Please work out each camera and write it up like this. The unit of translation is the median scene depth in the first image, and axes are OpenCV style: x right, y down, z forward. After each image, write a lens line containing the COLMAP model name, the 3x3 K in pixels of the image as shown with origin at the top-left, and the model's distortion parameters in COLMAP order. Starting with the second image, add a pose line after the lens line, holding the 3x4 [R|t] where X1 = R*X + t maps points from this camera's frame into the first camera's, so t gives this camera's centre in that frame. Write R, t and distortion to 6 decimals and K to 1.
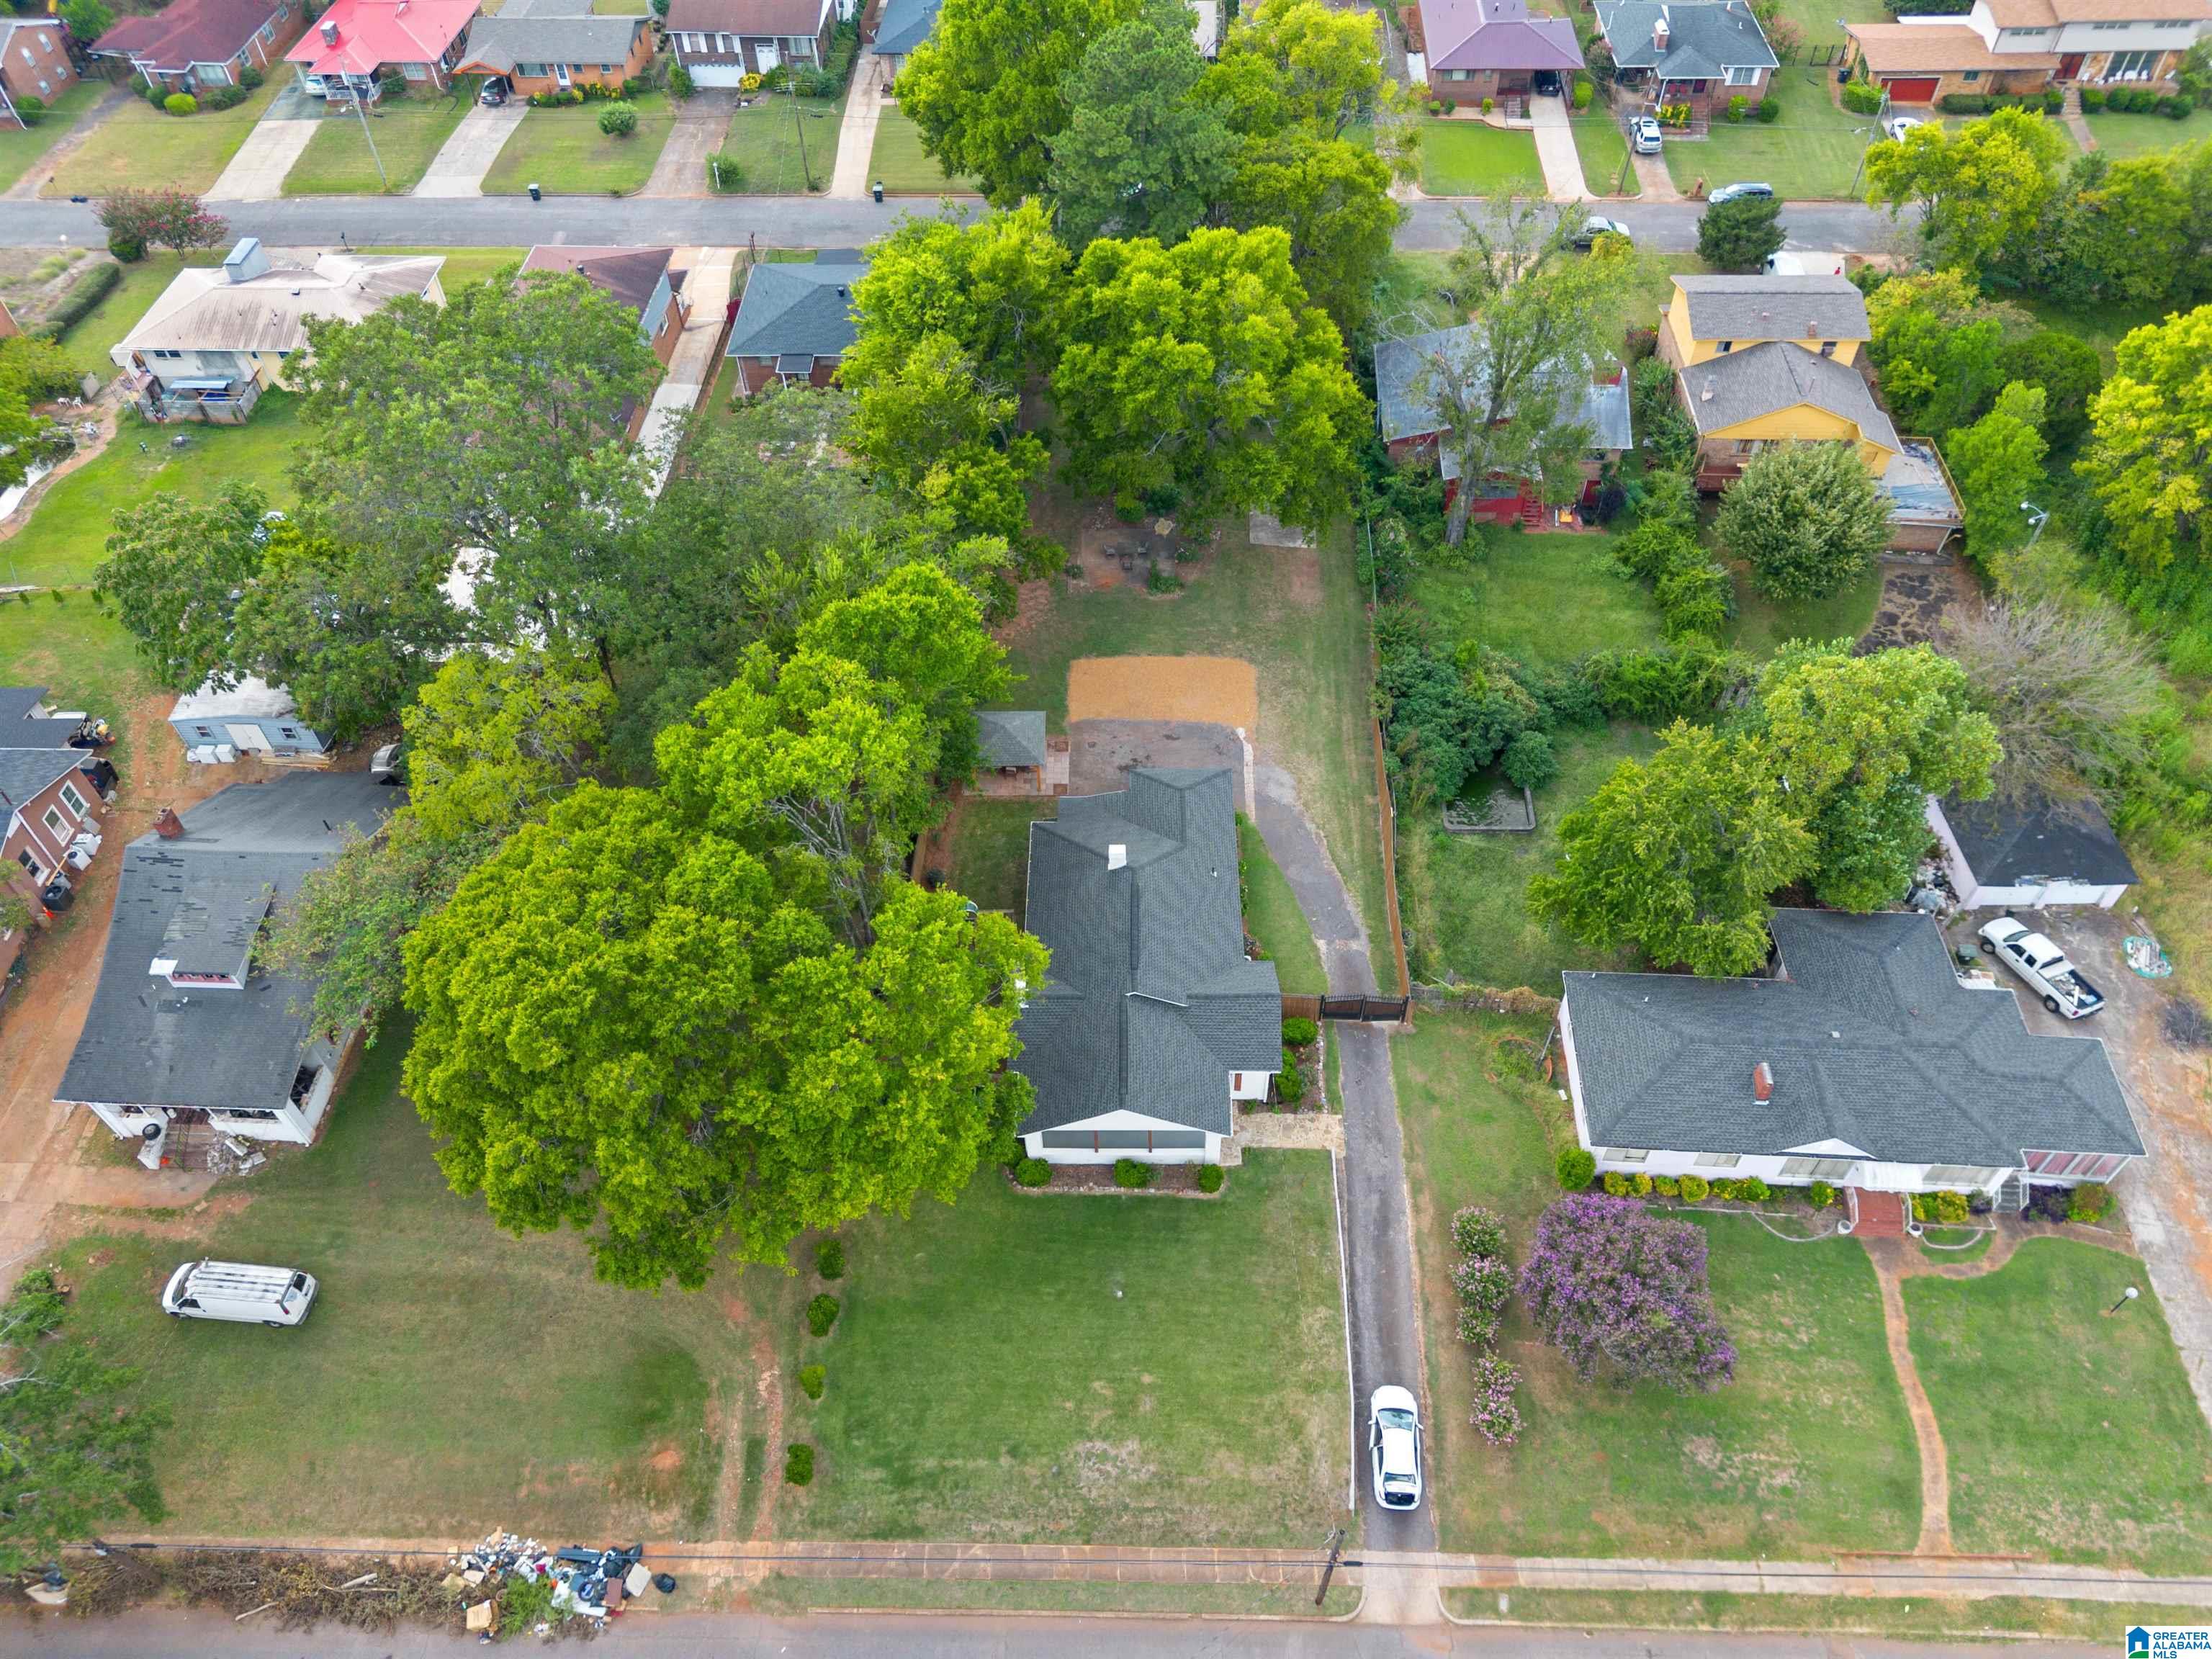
lens RADIAL K [[1562.0, 0, 1103.3], [0, 1562.0, 827.3], [0, 0, 1]] dist [0.081416, -0.096179]
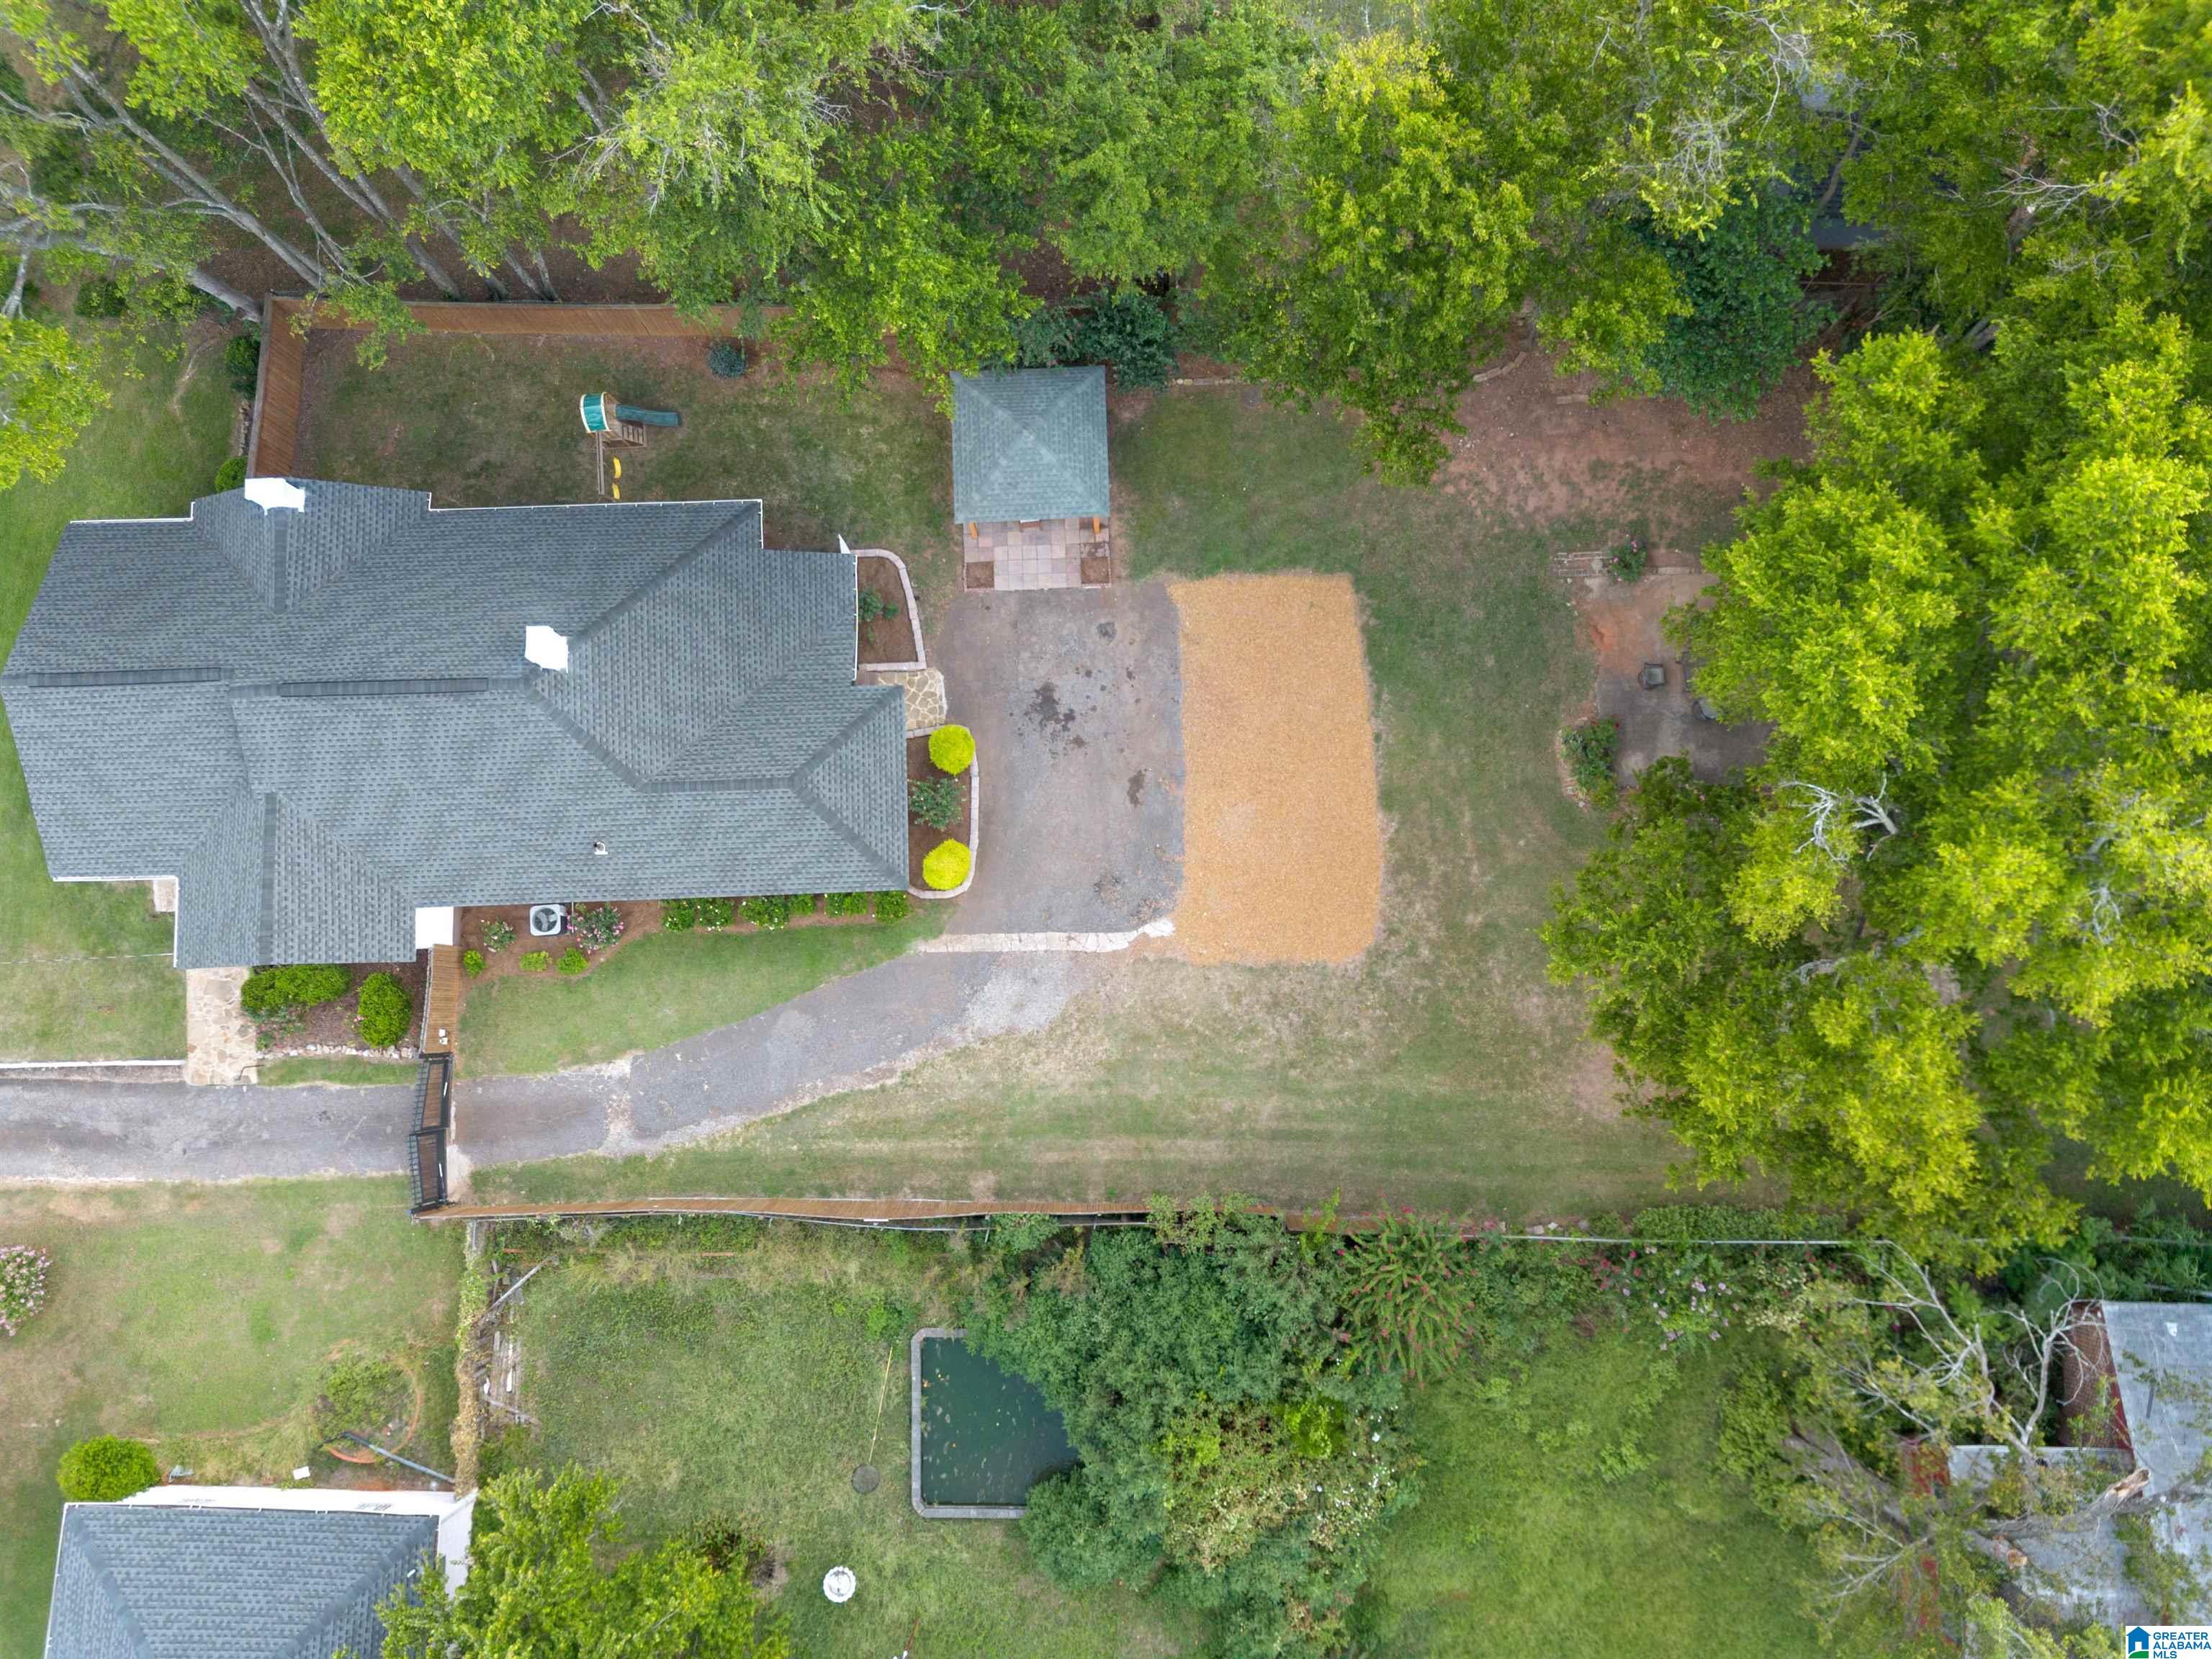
lens RADIAL K [[1567.0, 0, 1105.4], [0, 1567.0, 823.1], [0, 0, 1]] dist [0.071158, -0.078202]
pose [[0.040773, 0.993737, -0.104039, 0.120415], [-0.744767, 0.099640, 0.659844, -0.428170], [0.666078, 0.050581, 0.744165, 0.705352]]
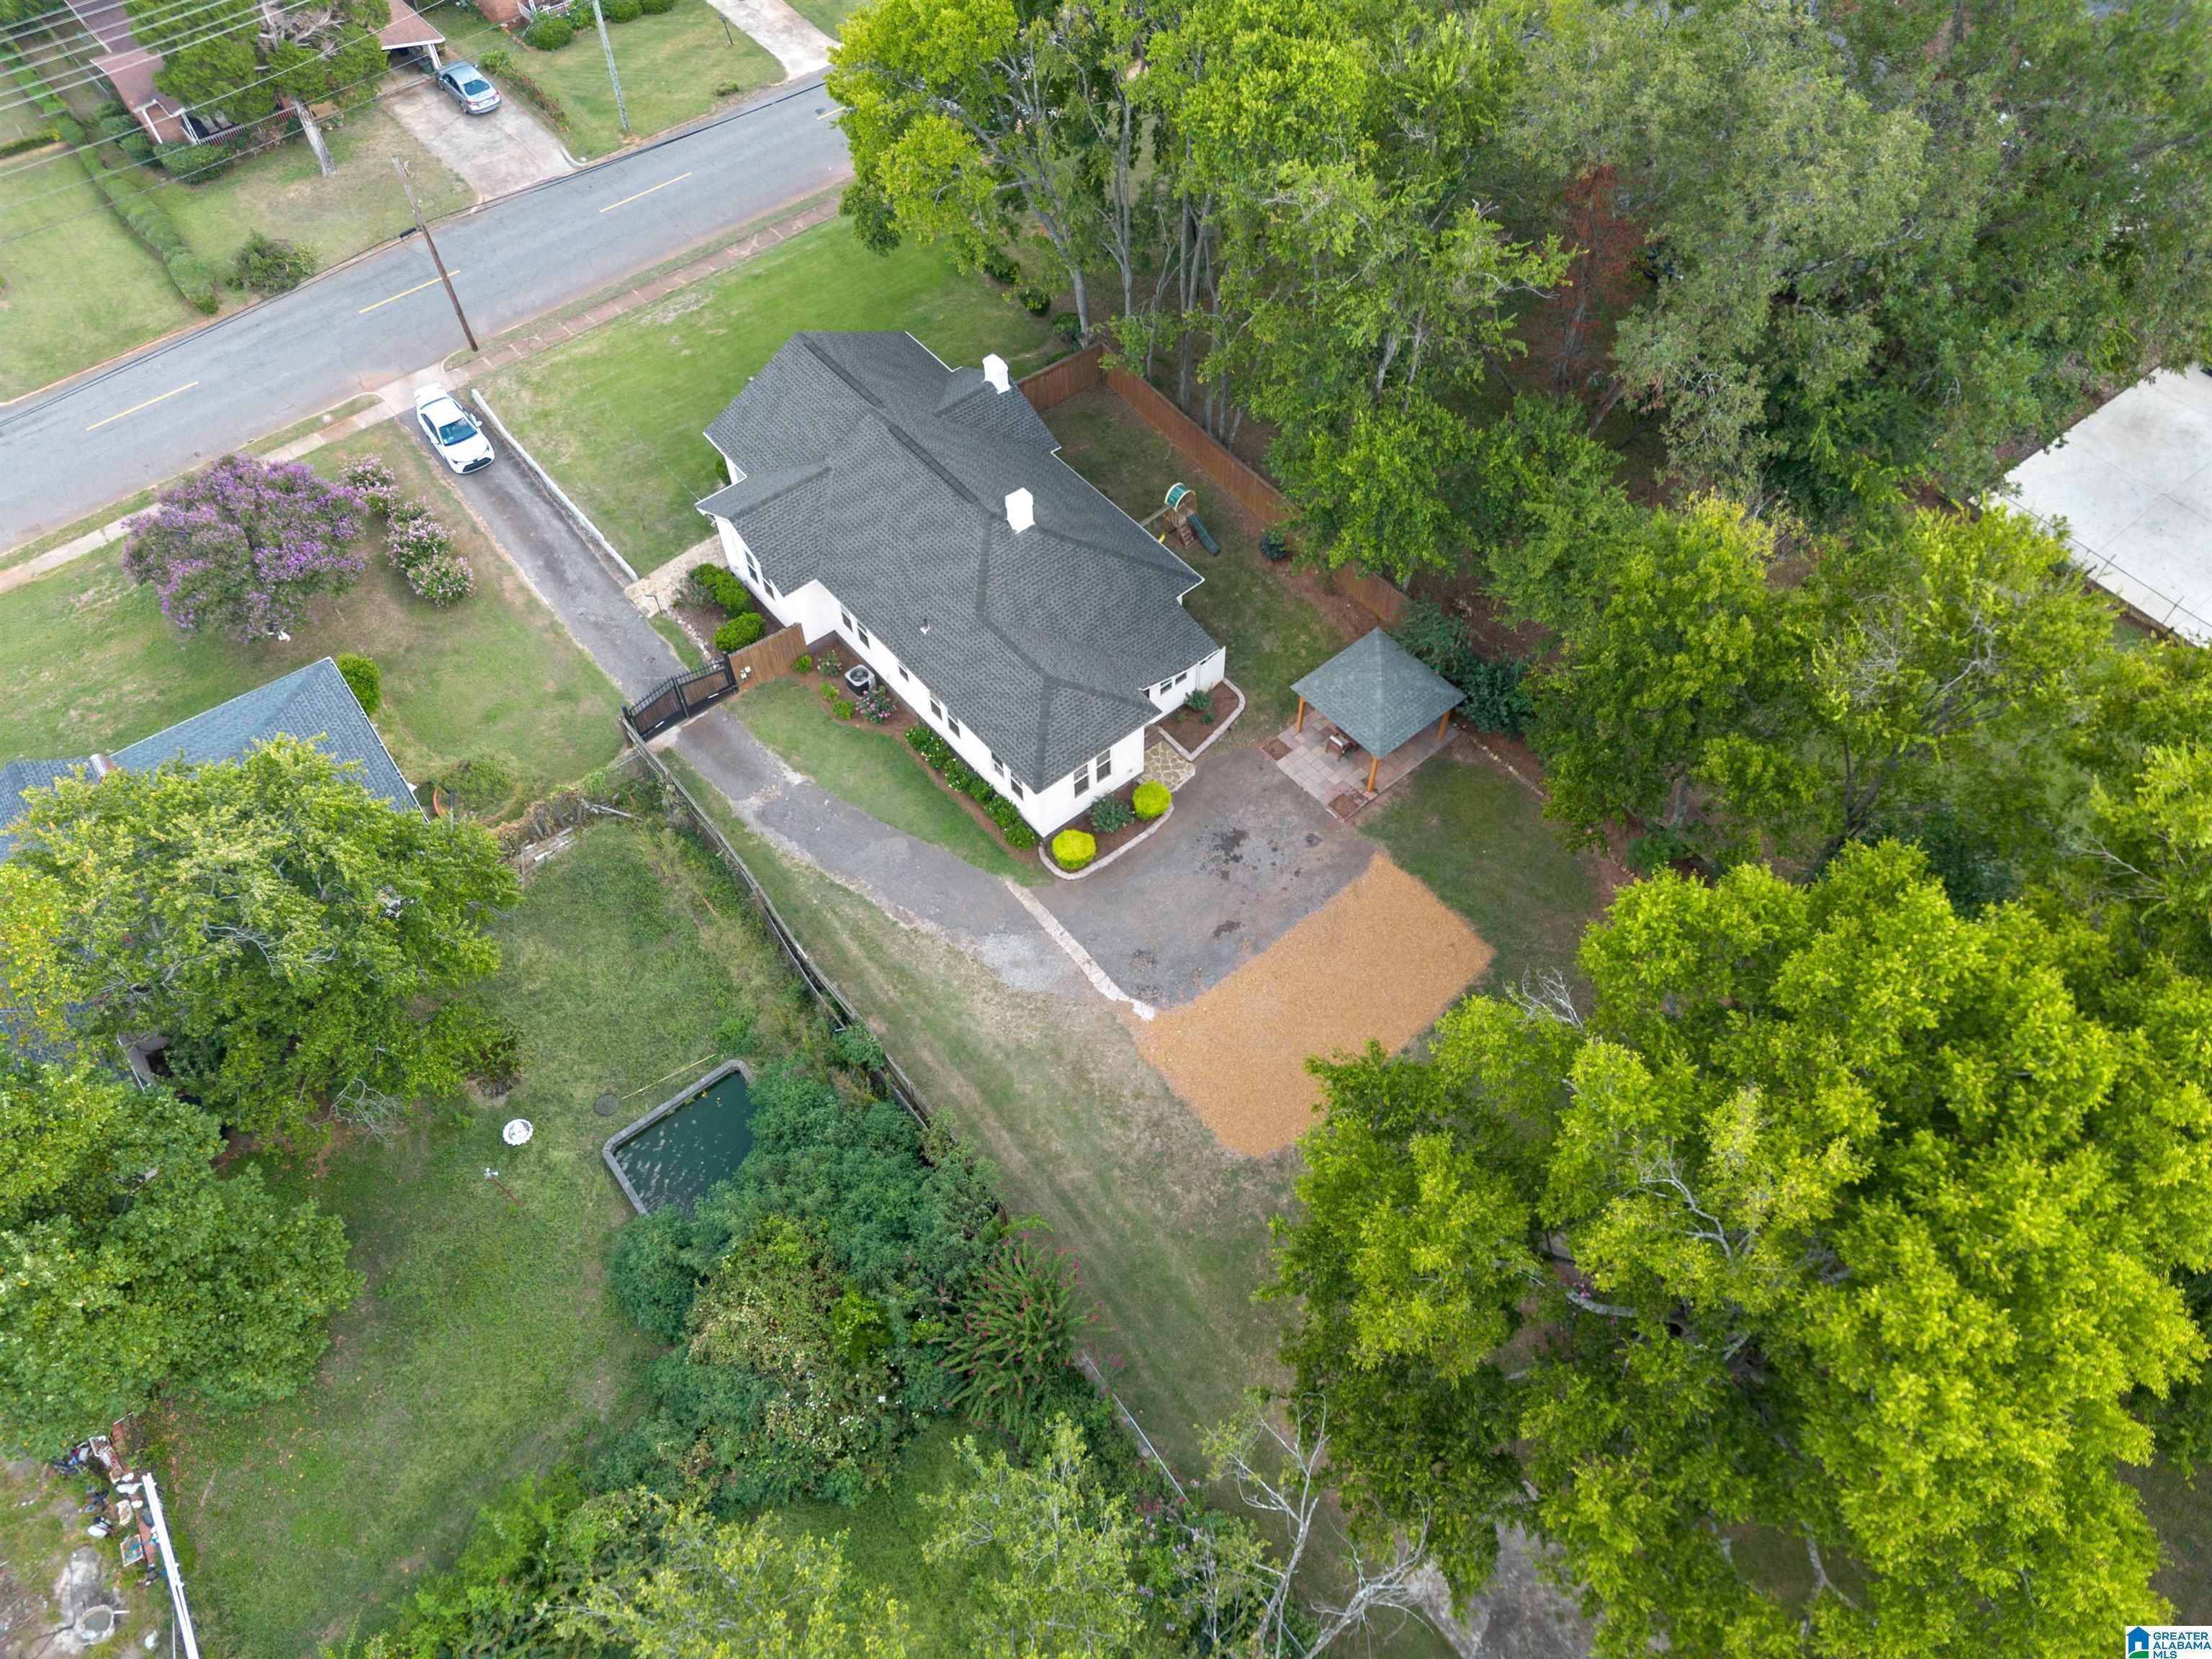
lens RADIAL K [[1562.0, 0, 1103.3], [0, 1562.0, 827.3], [0, 0, 1]] dist [0.081416, -0.096179]
pose [[-0.764645, 0.538758, -0.353635, 0.296443], [-0.467797, -0.086582, 0.879585, -0.610753], [0.443265, 0.838000, 0.318234, 0.866512]]
